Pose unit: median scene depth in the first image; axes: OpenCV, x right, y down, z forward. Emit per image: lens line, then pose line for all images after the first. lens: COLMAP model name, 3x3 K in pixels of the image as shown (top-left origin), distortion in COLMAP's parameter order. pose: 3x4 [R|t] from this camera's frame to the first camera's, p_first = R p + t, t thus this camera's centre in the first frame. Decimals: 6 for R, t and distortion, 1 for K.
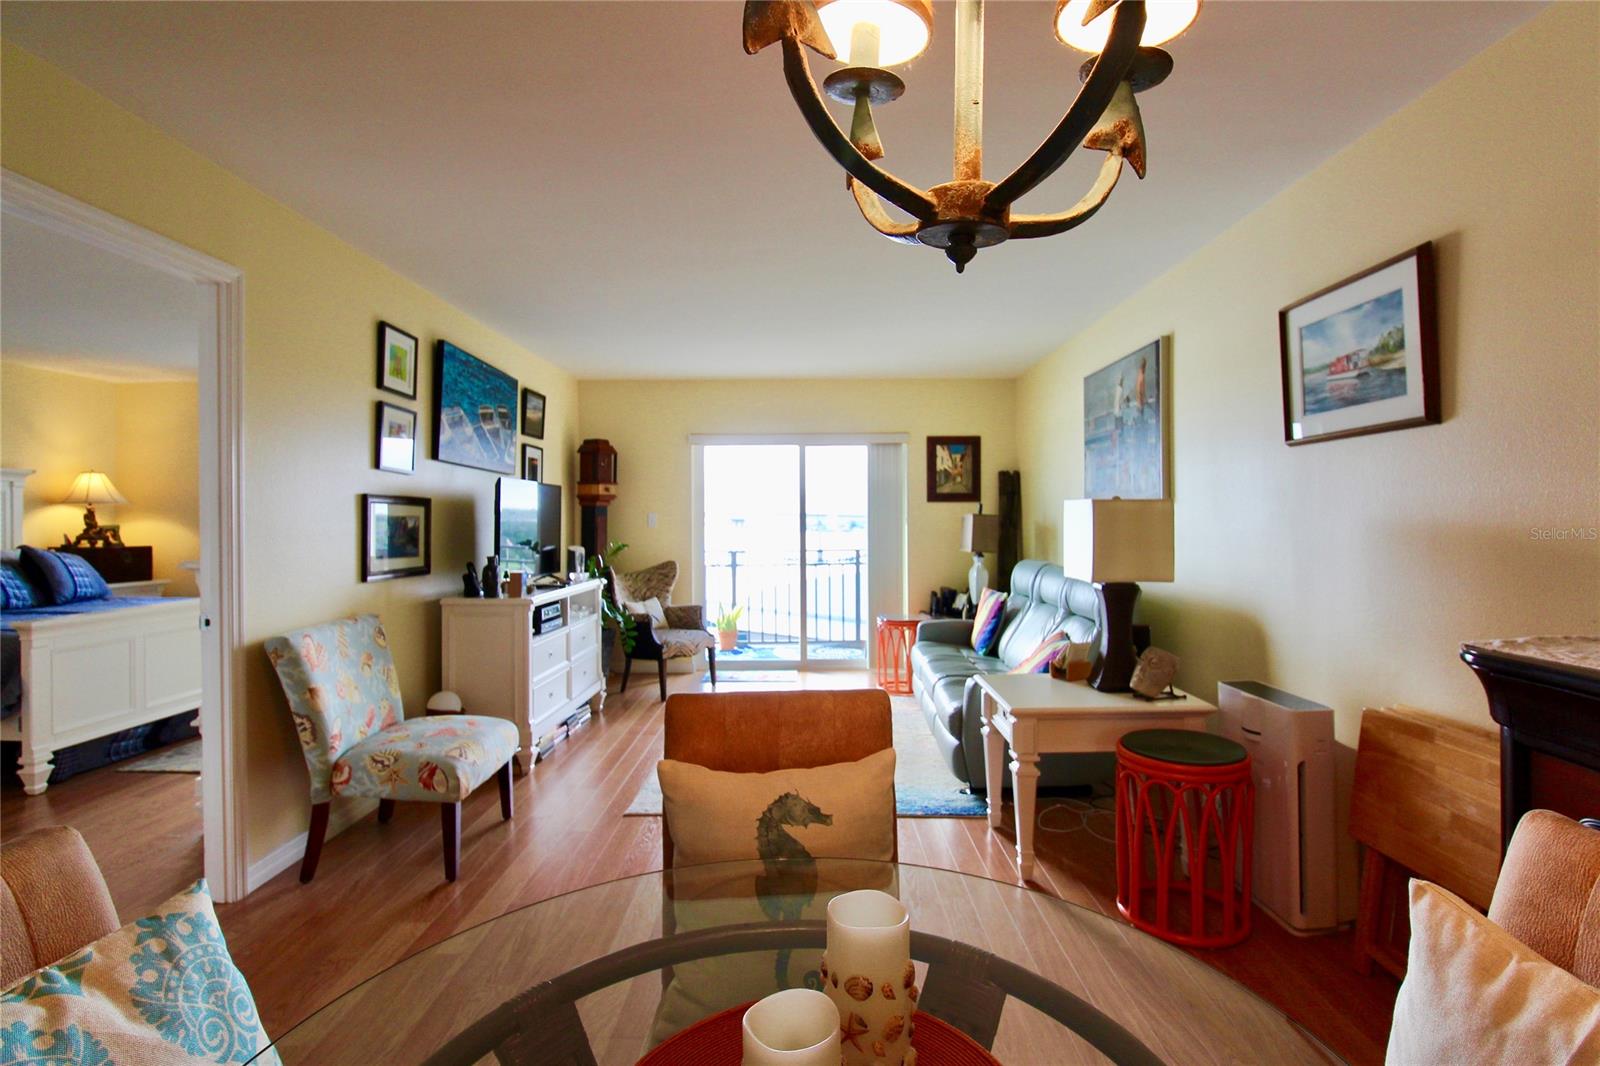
lens RADIAL K [[754.1, 0, 809.9], [0, 754.1, 524.4], [0, 0, 1]] dist [0.011110, -0.017286]
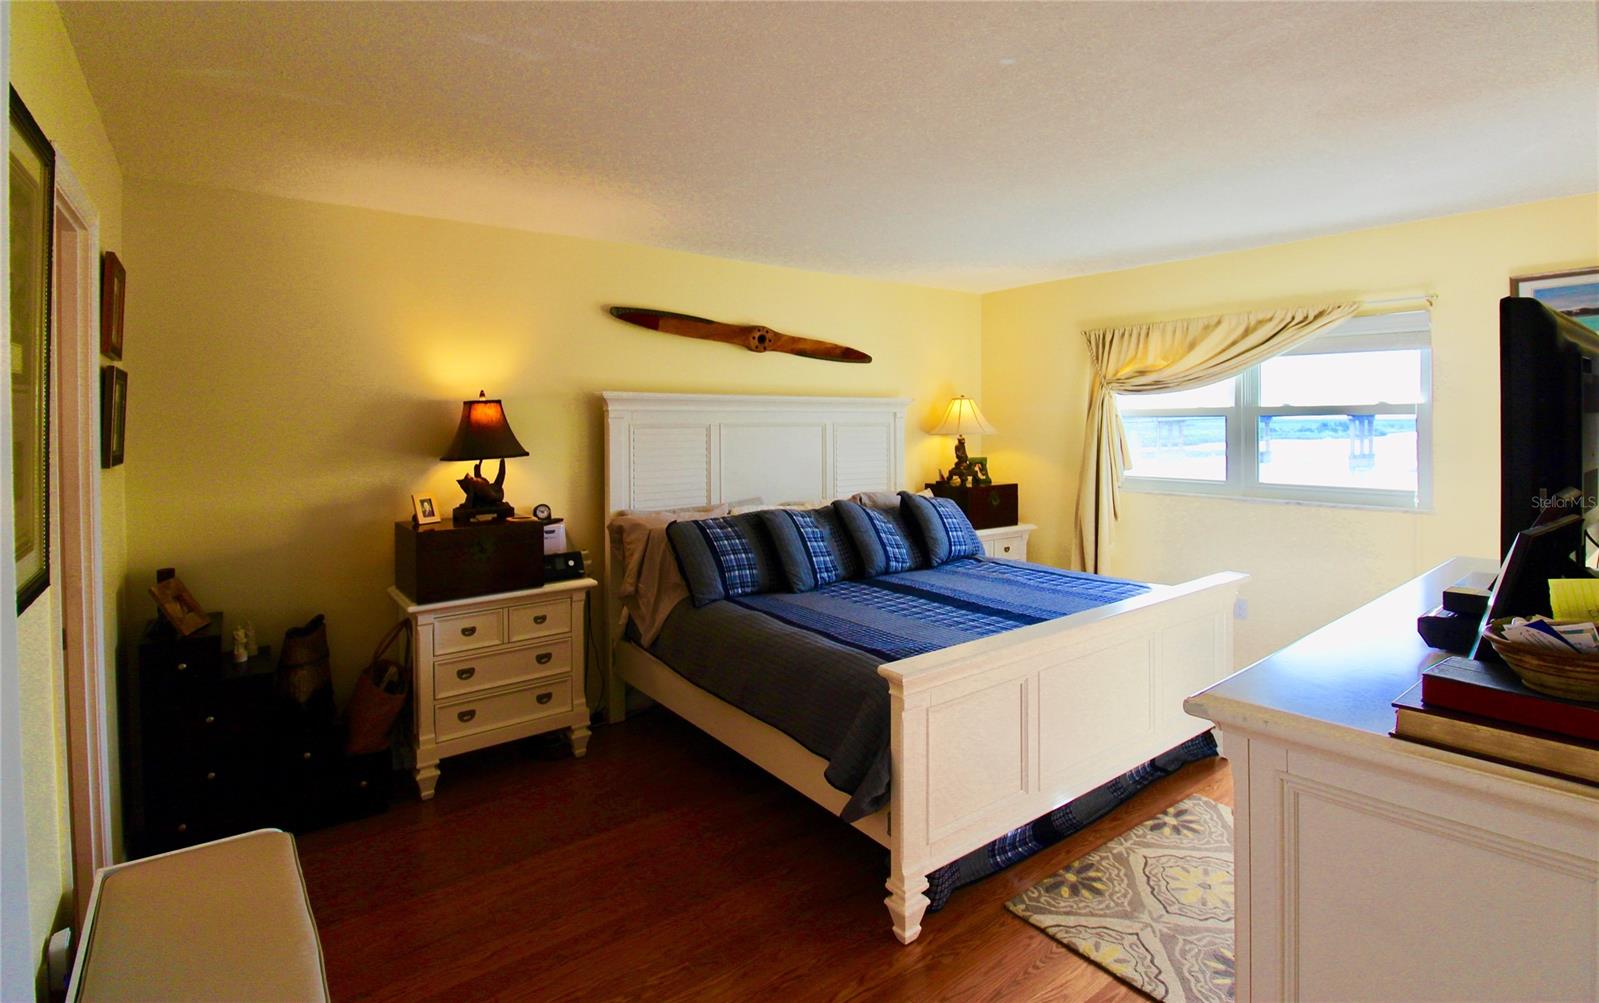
lens RADIAL K [[800.9, 0, 845.9], [0, 800.9, 443.4], [0, 0, 1]] dist [0.002577, -0.012895]
pose [[0.626482, 0.018655, -0.779213, -0.382694], [0.005552, 0.999581, 0.028395, -0.051105], [0.779416, -0.022115, 0.626116, 0.378552]]
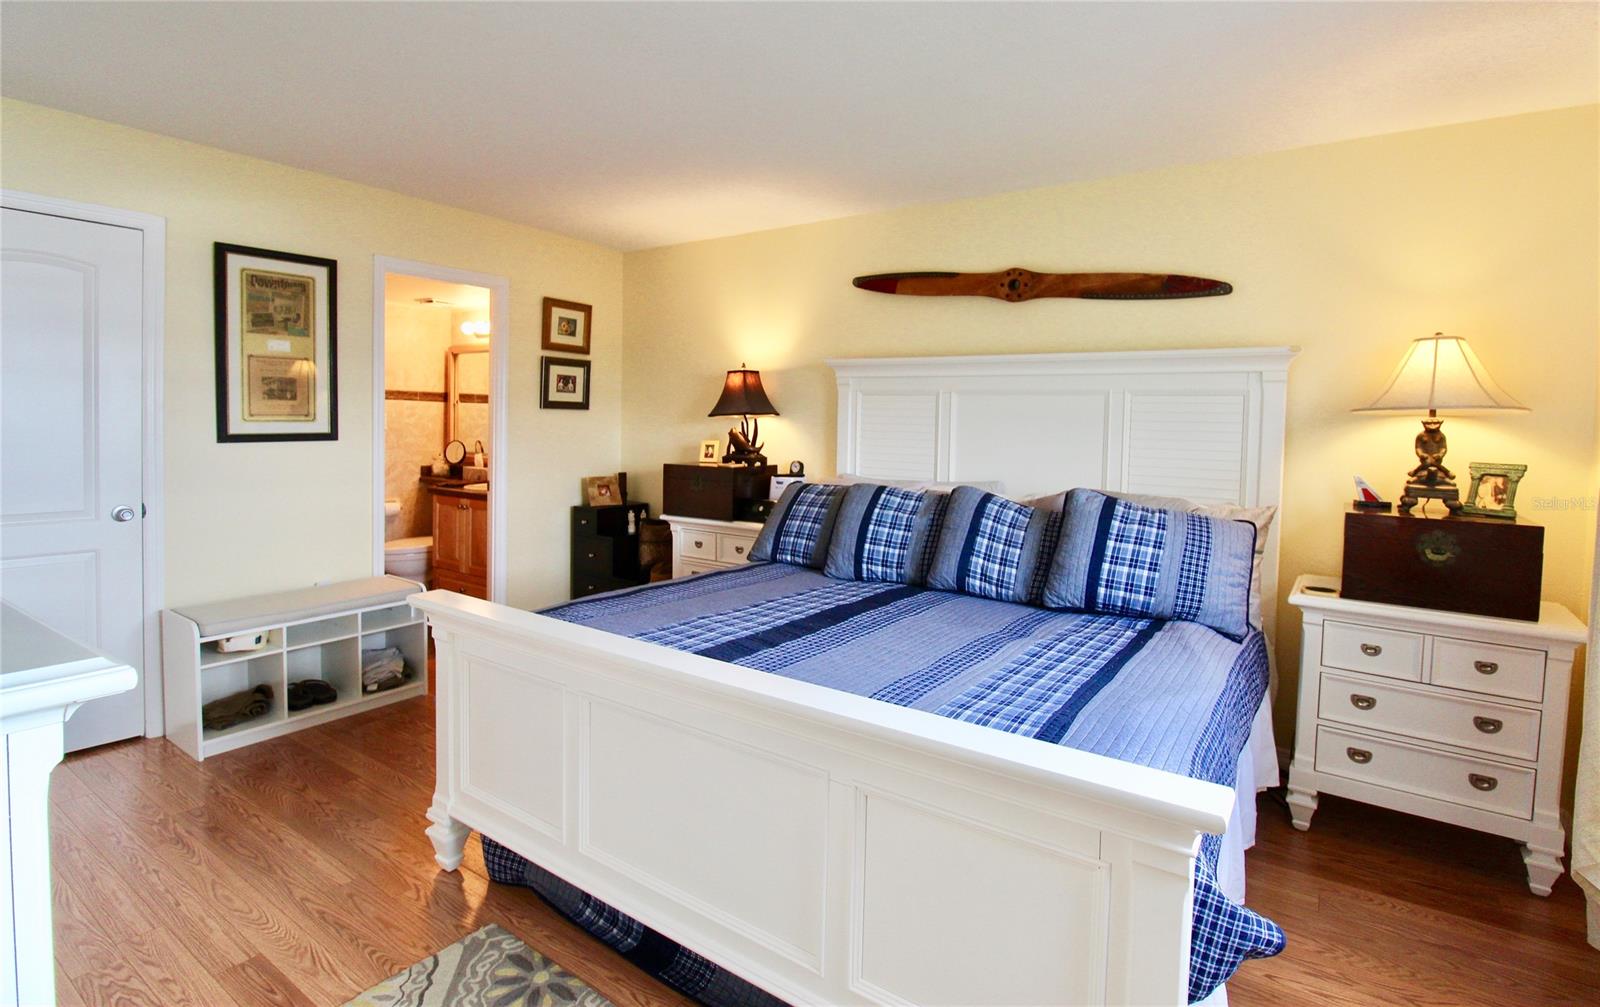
lens RADIAL K [[798.1, 0, 832.1], [0, 798.1, 439.9], [0, 0, 1]] dist [0.024704, -0.000093]
pose [[-0.581372, 0.007901, -0.813599, -0.465696], [-0.021788, 0.999443, 0.025274, -0.018376], [0.813346, 0.032420, -0.580876, 1.169818]]
